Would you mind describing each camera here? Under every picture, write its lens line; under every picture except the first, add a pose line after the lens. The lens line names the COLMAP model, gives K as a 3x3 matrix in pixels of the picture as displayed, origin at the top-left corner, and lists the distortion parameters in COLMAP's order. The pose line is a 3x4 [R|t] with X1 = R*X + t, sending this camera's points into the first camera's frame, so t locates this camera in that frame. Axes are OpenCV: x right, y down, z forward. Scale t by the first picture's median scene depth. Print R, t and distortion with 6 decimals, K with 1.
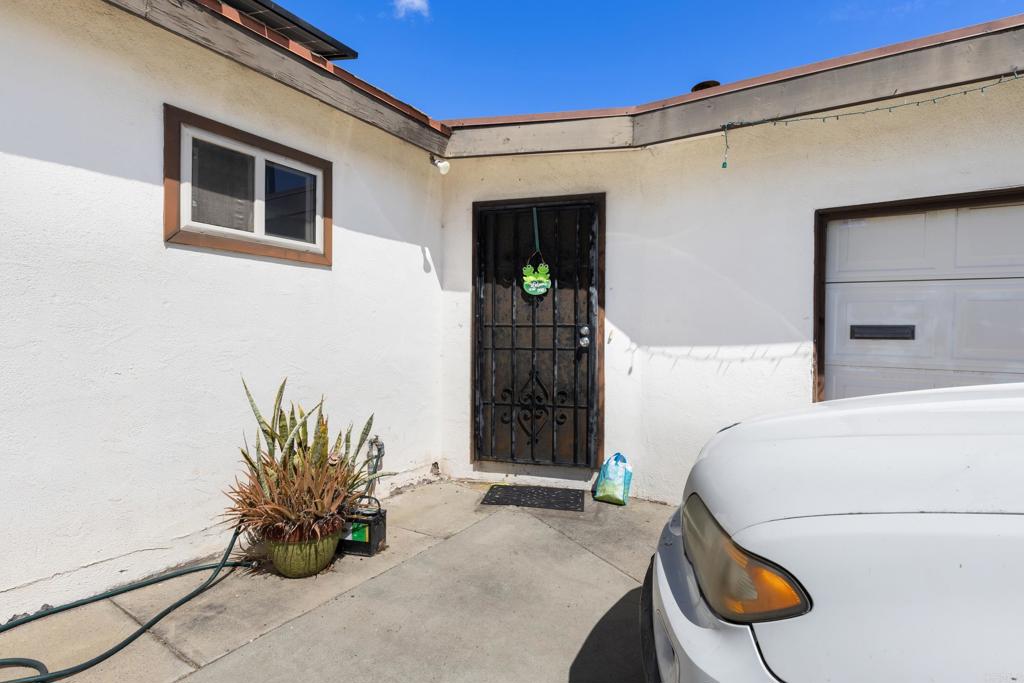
lens RADIAL K [[499.6, 0, 512.0], [0, 499.6, 341.5], [0, 0, 1]] dist [0.000491, -0.000013]
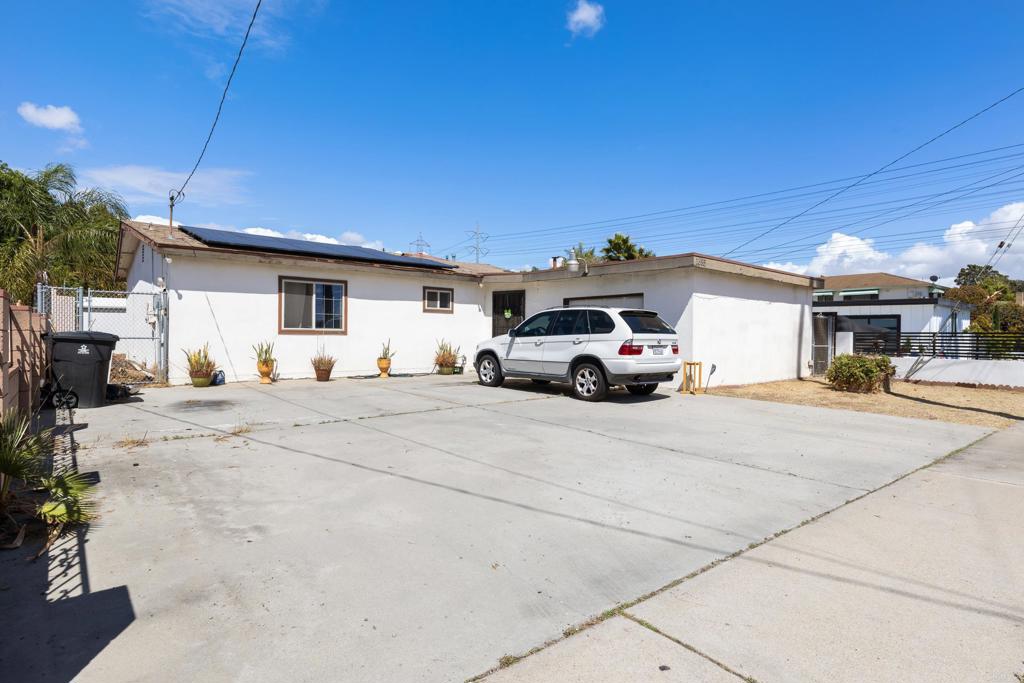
lens RADIAL K [[543.3, 0, 512.0], [0, 543.3, 341.5], [0, 0, 1]] dist [-0.000035, -0.000005]
pose [[0.958520, 0.002755, -0.285011, 1.468750], [-0.002396, 0.999996, 0.001607, 0.082911], [0.285014, -0.000858, 0.958523, -3.365876]]
